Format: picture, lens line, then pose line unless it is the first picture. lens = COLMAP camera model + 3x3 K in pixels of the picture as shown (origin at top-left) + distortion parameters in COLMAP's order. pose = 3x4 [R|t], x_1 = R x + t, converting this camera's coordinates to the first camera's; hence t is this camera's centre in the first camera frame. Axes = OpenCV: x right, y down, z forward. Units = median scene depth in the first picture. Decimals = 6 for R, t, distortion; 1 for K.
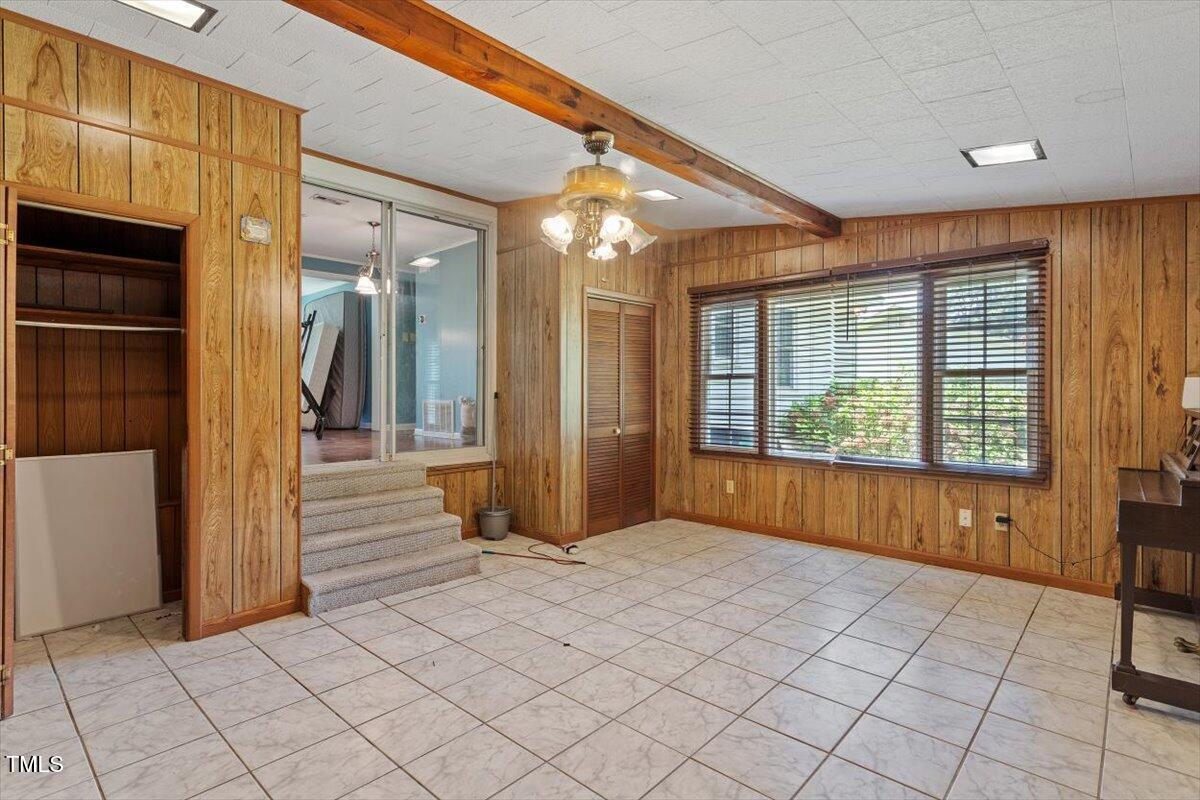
lens RADIAL K [[575.0, 0, 605.1], [0, 575.0, 395.0], [0, 0, 1]] dist [0.005895, 0.001572]
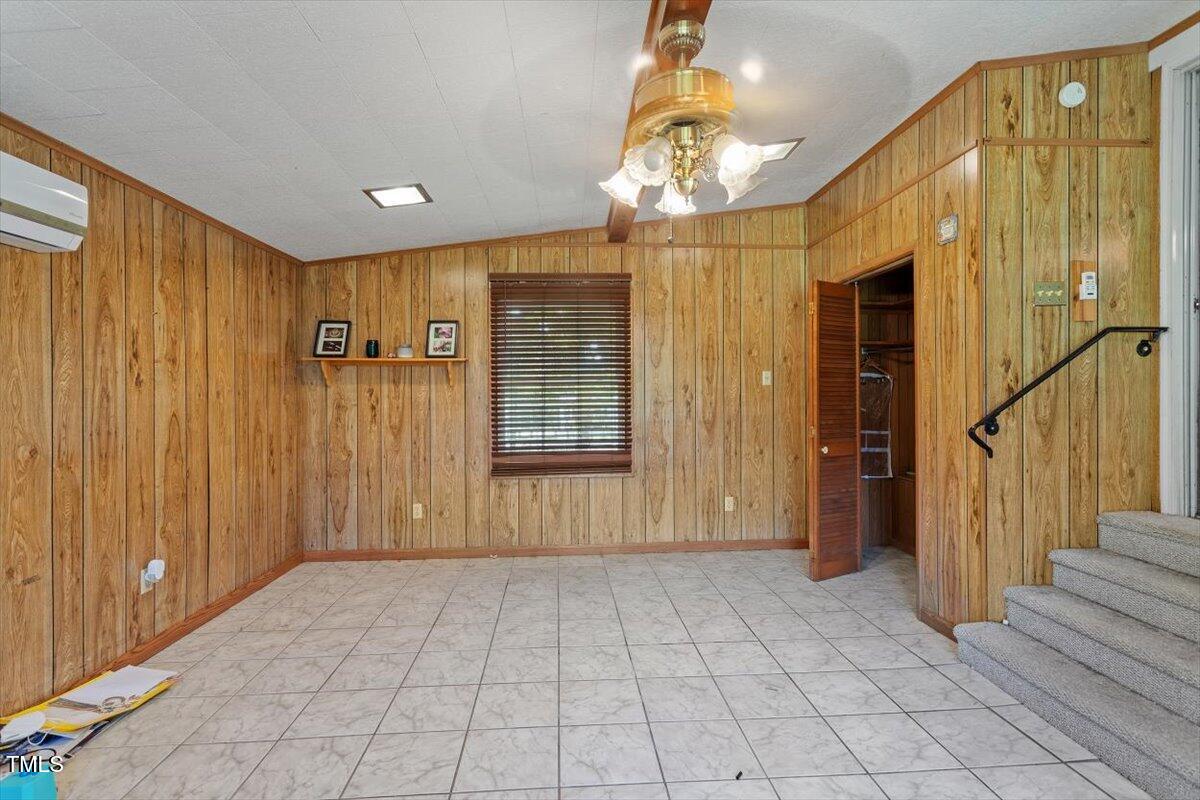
lens RADIAL K [[575.0, 0, 603.0], [0, 575.0, 395.3], [0, 0, 1]] dist [0.005895, 0.001572]
pose [[-0.688891, 0.006529, -0.724836, 0.561842], [0.000327, 0.999962, 0.008697, -0.021005], [0.724865, 0.005754, -0.688867, 1.424114]]
